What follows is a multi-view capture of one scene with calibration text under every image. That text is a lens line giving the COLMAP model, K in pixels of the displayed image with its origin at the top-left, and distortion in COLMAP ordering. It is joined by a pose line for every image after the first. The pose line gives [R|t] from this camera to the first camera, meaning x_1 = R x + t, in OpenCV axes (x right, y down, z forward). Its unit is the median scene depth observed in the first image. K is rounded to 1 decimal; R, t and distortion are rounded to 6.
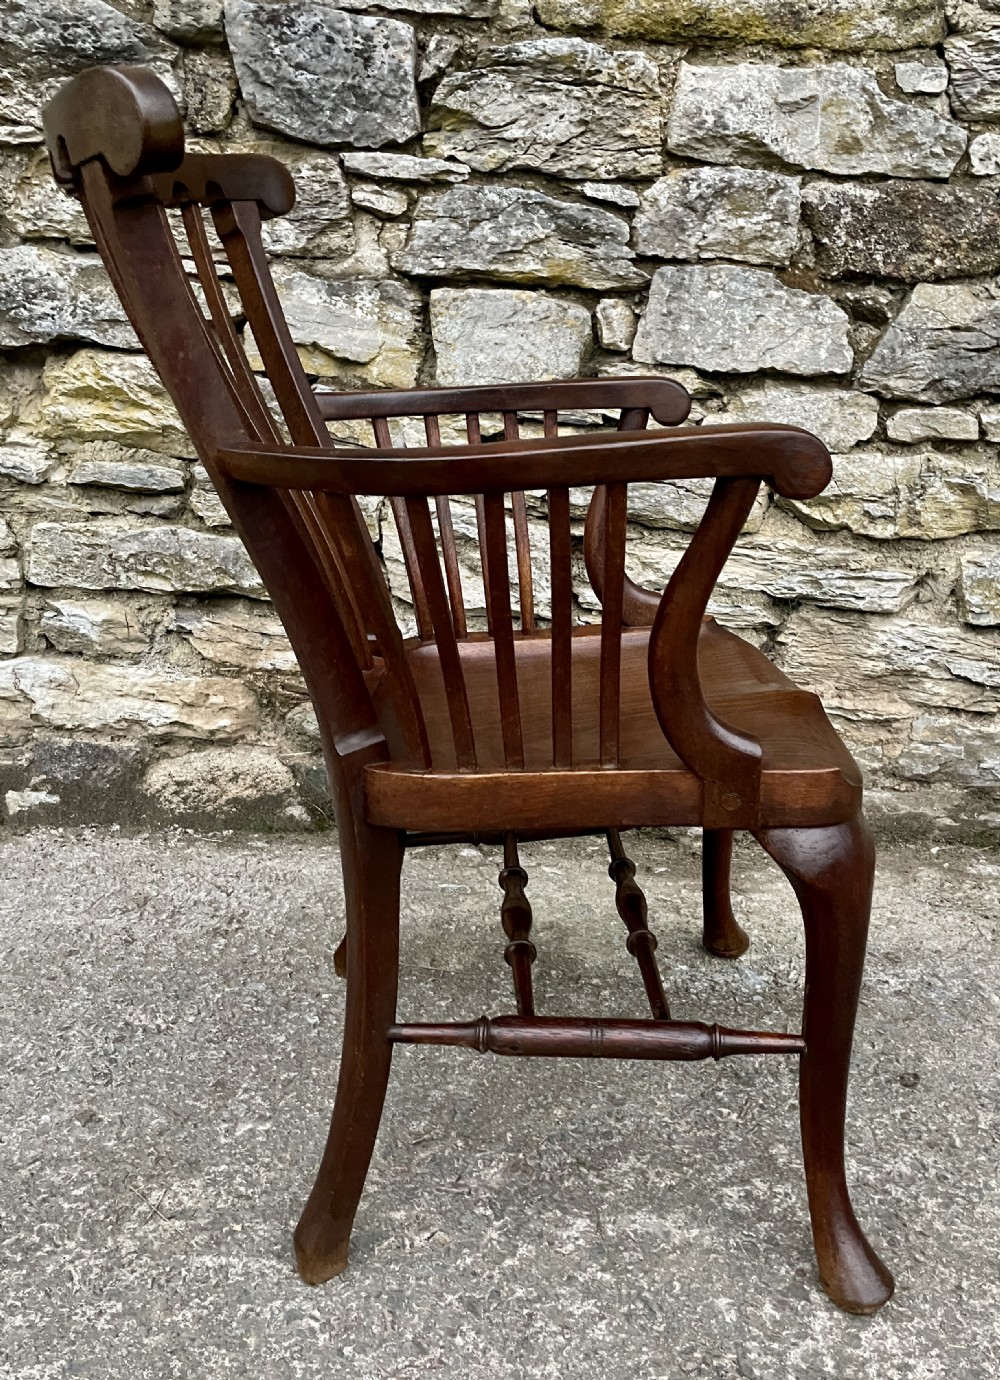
lens RADIAL K [[1202.6, 0, 536.9], [0, 1202.6, 645.9], [0, 0, 1]] dist [0.080296, -0.113830]
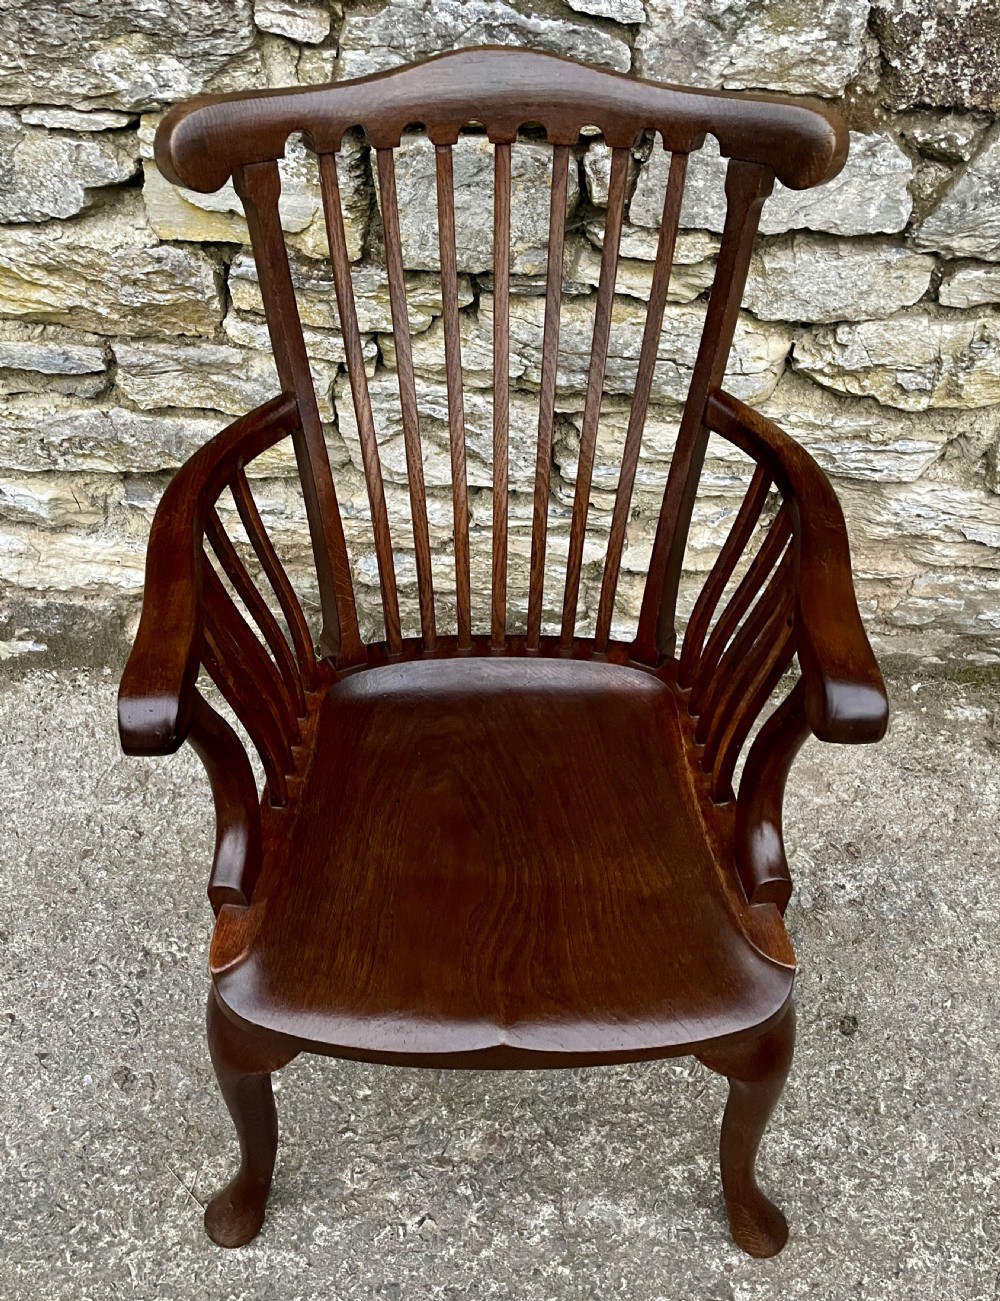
lens RADIAL K [[1136.1, 0, 489.0], [0, 1136.1, 672.4], [0, 0, 1]] dist [0.076883, -0.111501]
pose [[0.999005, -0.000609, -0.044588, 0.021128], [0.022839, 0.865791, 0.499884, -0.373780], [0.038300, -0.500405, 0.864944, 0.201695]]
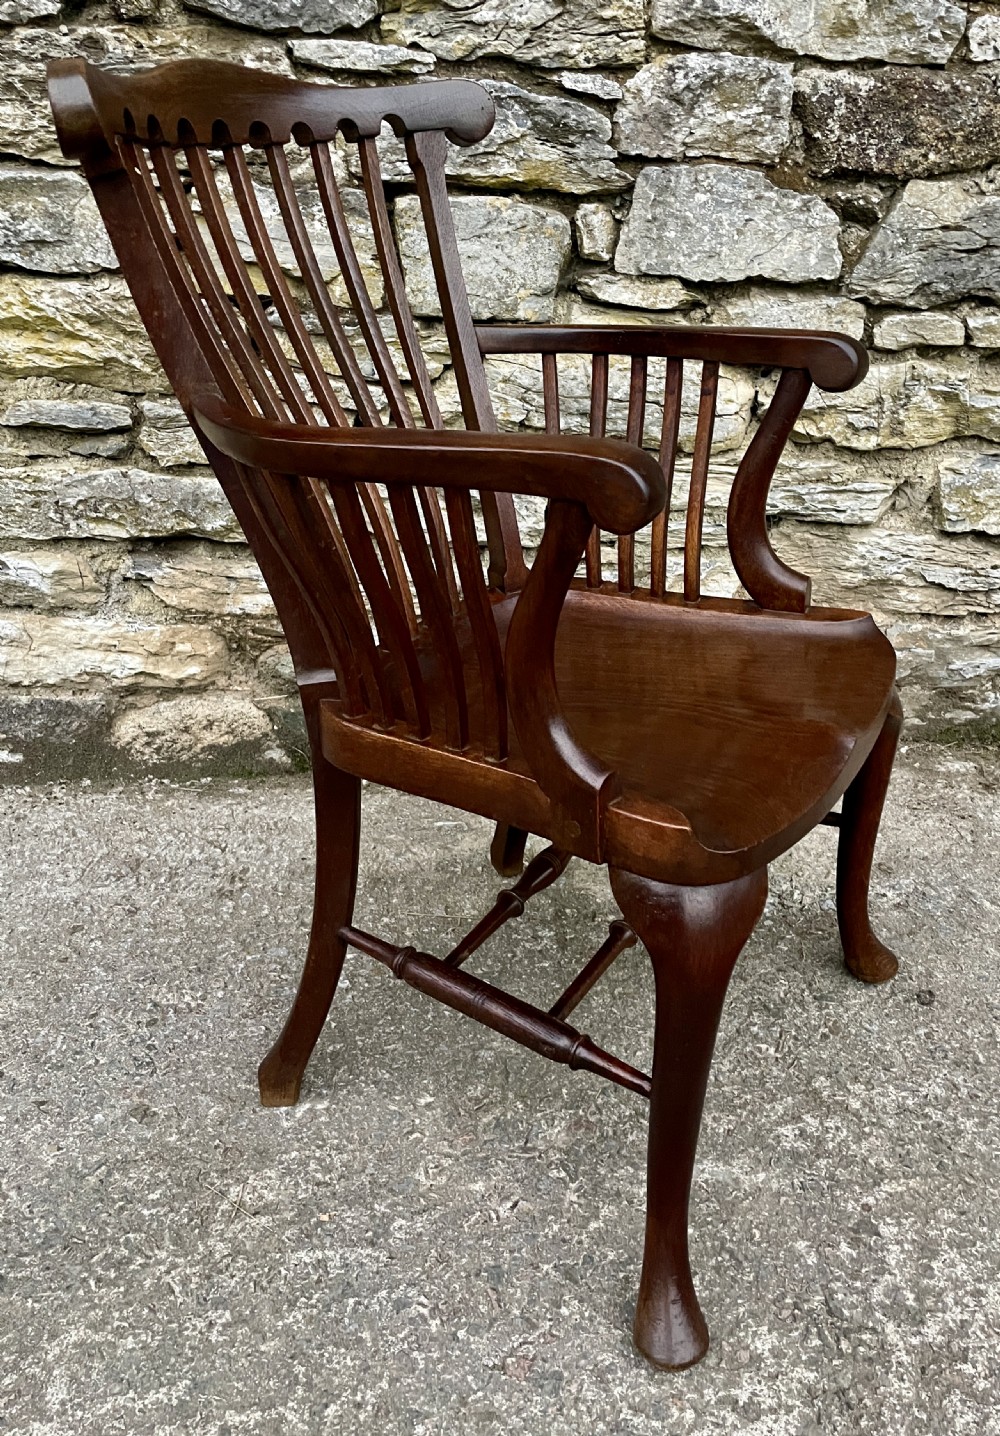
lens RADIAL K [[1195.2, 0, 524.0], [0, 1195.2, 678.0], [0, 0, 1]] dist [0.079649, -0.113363]
pose [[0.993507, -0.058874, 0.097355, -0.103781], [0.042316, 0.985527, 0.164152, -0.085393], [-0.105611, -0.158967, 0.981619, 0.043235]]
